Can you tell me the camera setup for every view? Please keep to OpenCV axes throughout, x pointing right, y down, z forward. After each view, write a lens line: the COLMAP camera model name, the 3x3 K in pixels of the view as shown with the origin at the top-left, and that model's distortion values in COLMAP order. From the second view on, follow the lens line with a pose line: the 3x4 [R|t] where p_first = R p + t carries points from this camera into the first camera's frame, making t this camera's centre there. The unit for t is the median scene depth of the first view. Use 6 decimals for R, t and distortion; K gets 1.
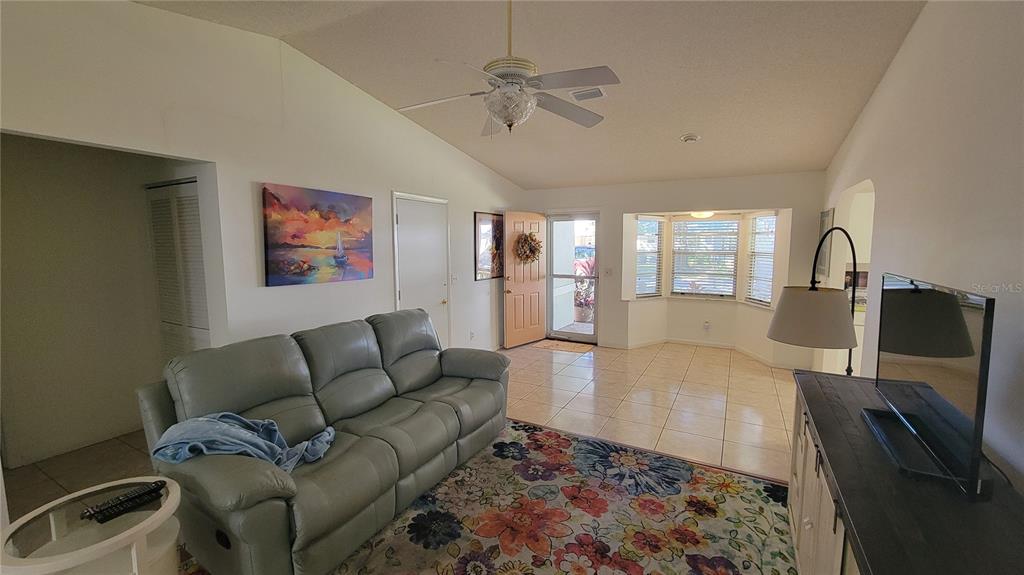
lens RADIAL K [[417.3, 0, 509.8], [0, 417.3, 286.7], [0, 0, 1]] dist [0.000078, -0.000652]
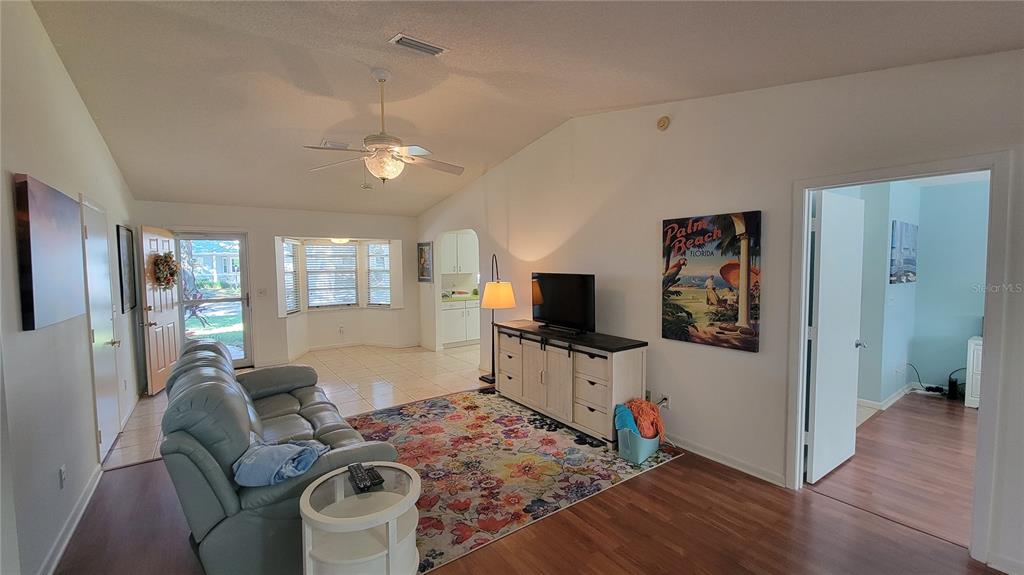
lens RADIAL K [[417.3, 0, 511.6], [0, 417.3, 285.5], [0, 0, 1]] dist [0.000078, -0.000652]
pose [[0.418481, -0.055291, 0.906541, -0.504741], [0.105779, 0.994319, 0.011814, 0.001156], [-0.902045, 0.090949, 0.421952, 0.018193]]
